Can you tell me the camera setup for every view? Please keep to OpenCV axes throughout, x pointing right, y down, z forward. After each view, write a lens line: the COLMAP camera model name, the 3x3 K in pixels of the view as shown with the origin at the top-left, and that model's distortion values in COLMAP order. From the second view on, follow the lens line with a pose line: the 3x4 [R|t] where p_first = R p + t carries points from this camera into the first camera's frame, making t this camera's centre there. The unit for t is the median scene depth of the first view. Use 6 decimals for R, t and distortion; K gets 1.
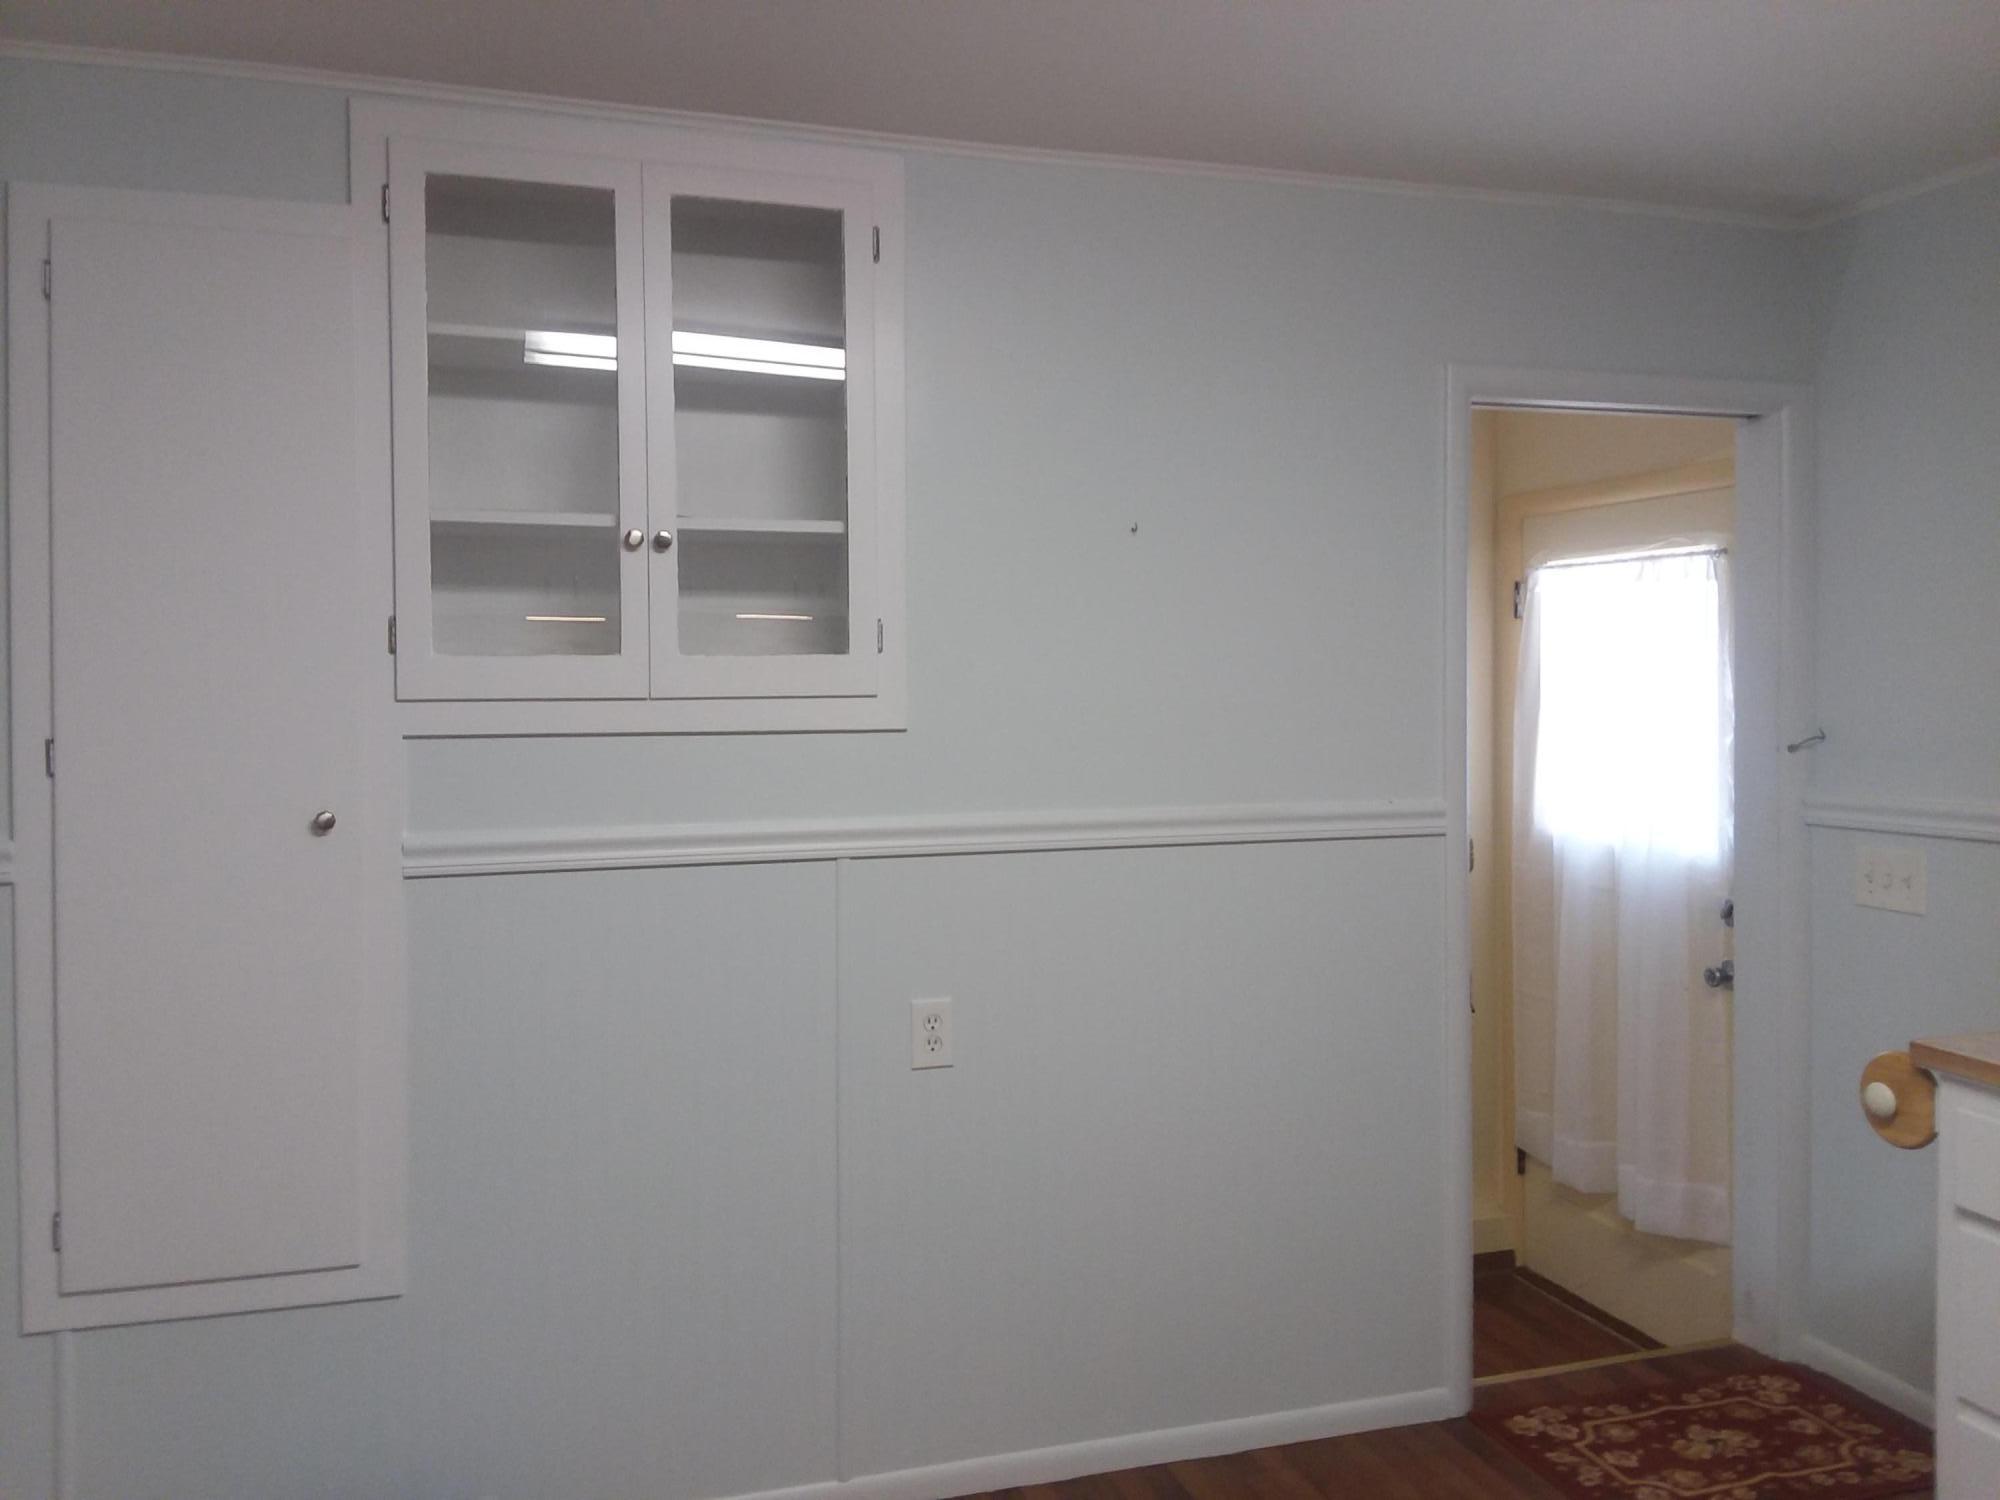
lens RADIAL K [[1607.4, 0, 999.3], [0, 1607.4, 703.1], [0, 0, 1]] dist [0.080466, -0.101512]
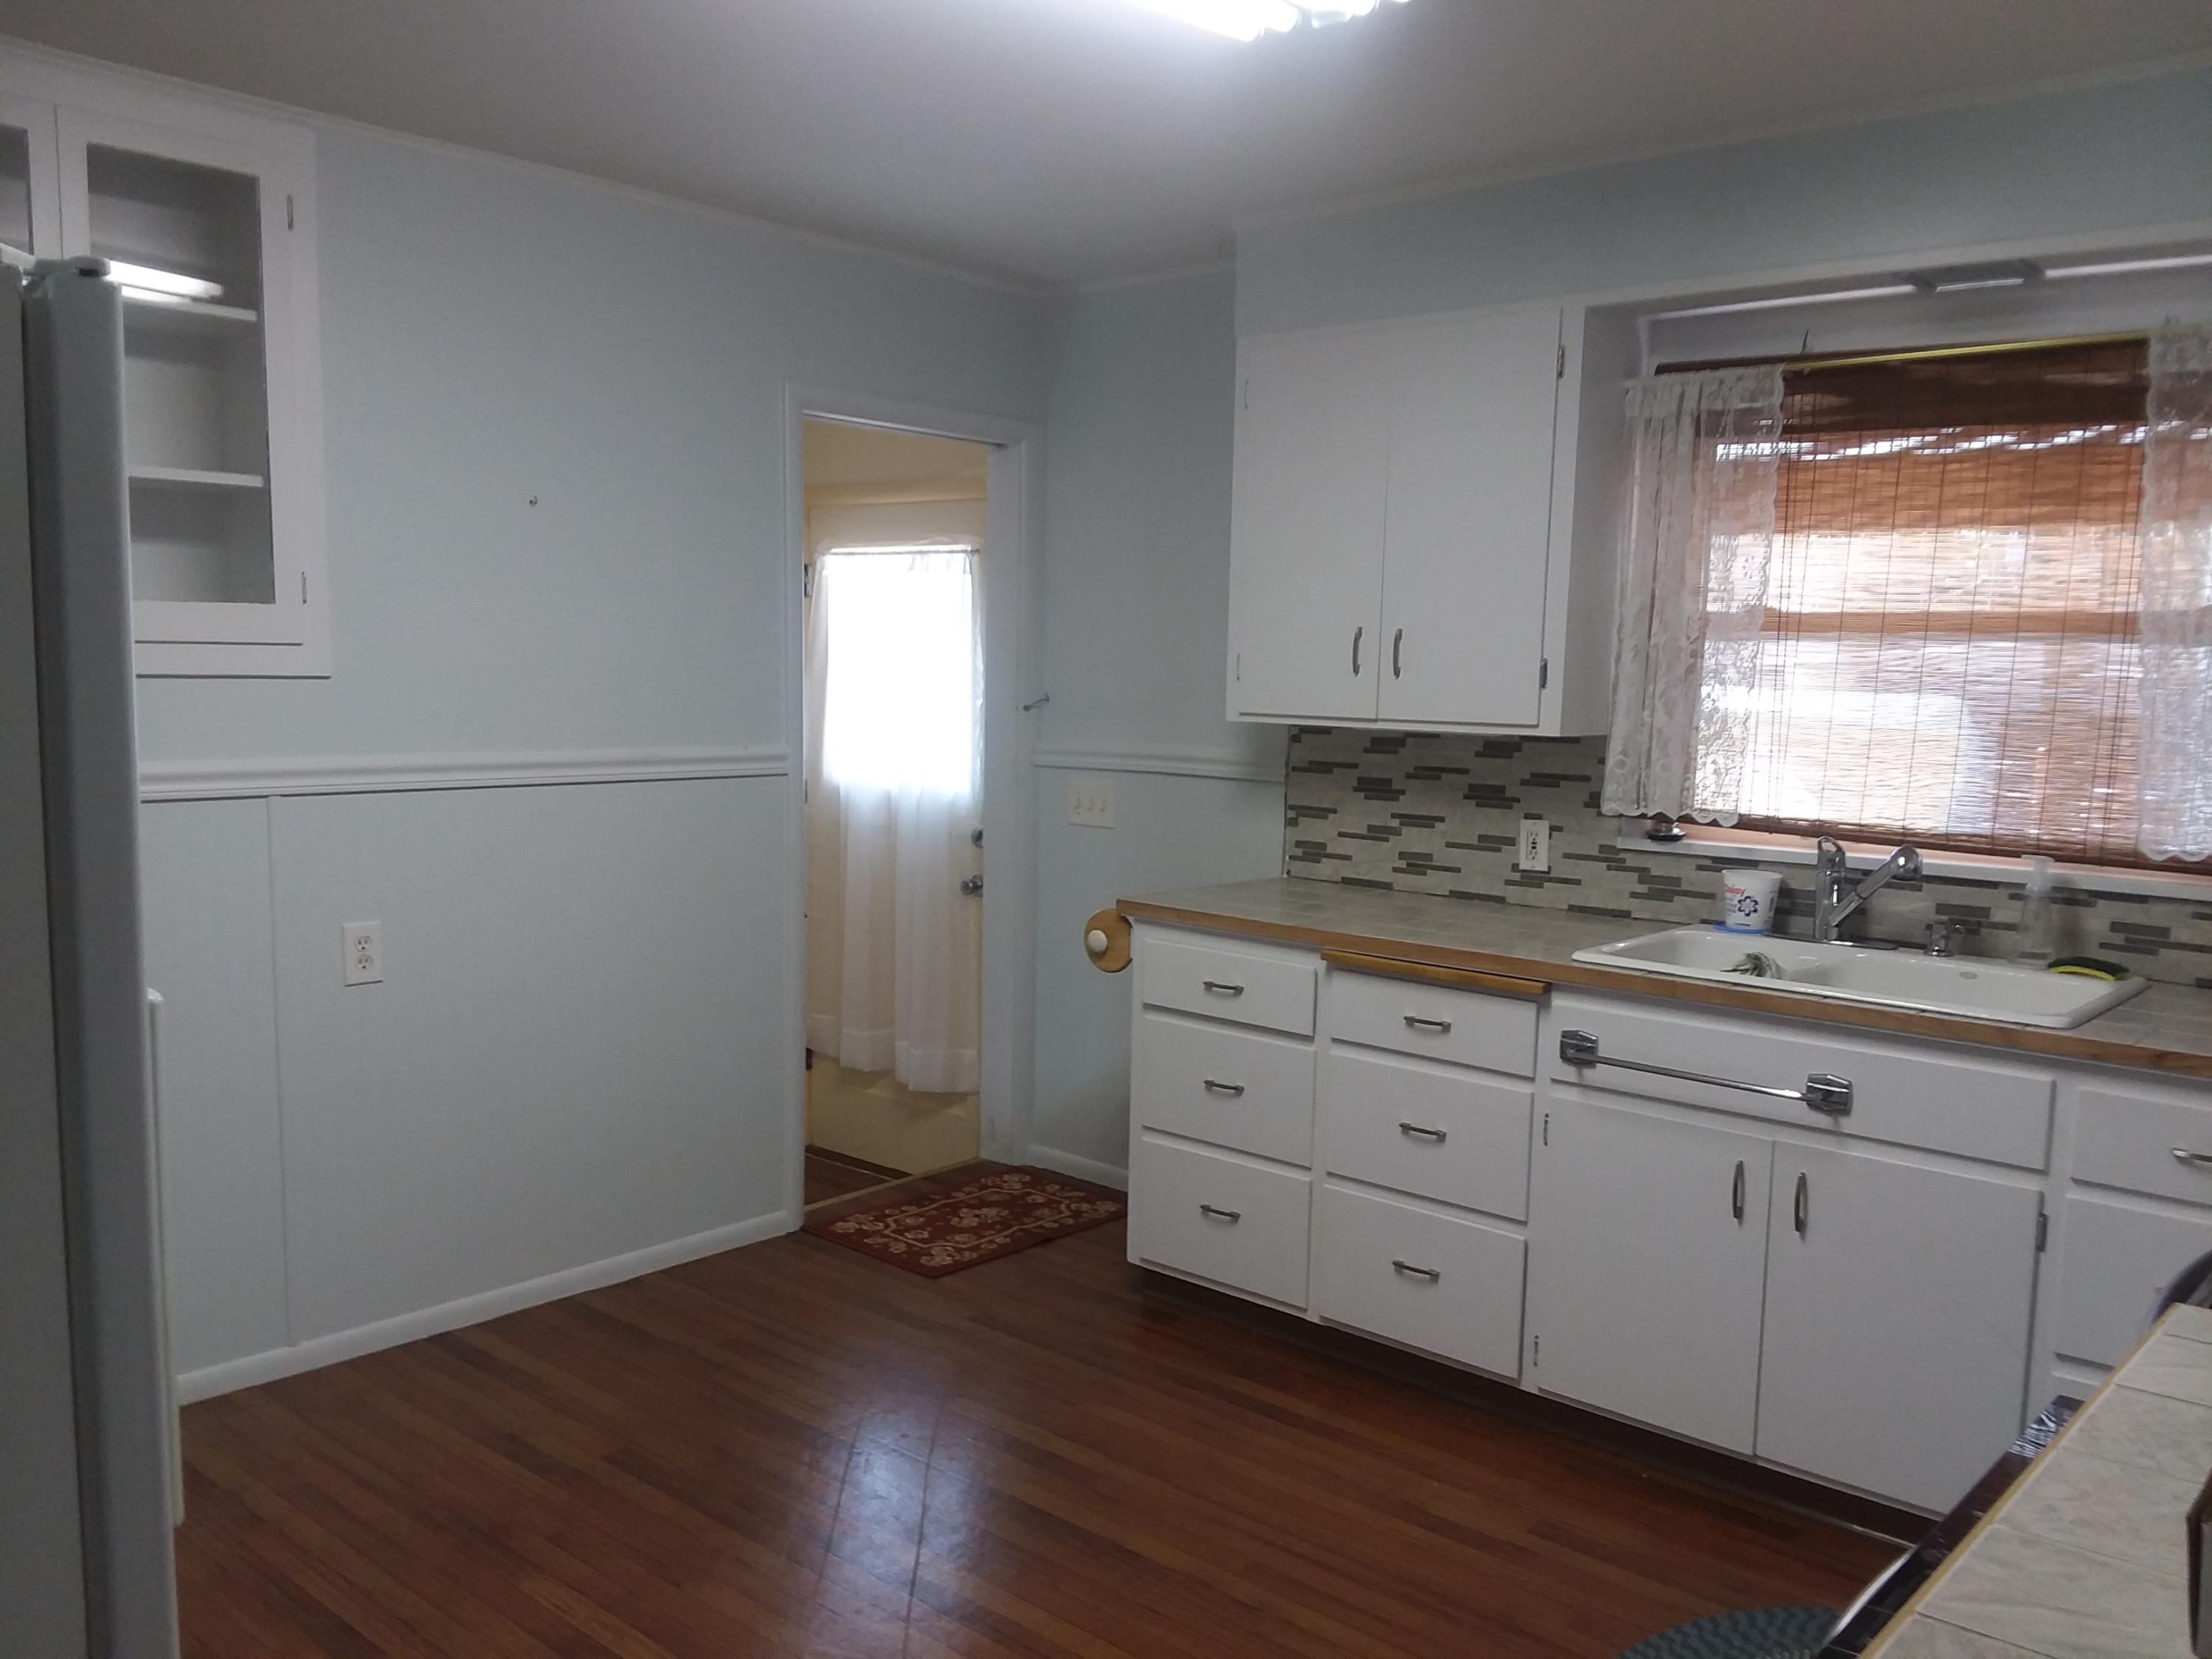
lens RADIAL K [[1788.6, 0, 1090.5], [0, 1788.6, 776.3], [0, 0, 1]] dist [0.129732, -0.228675]
pose [[0.862152, -0.007010, 0.506601, -0.221537], [-0.018448, 0.998807, 0.045217, 0.019144], [-0.506314, -0.048330, 0.860994, -0.295274]]
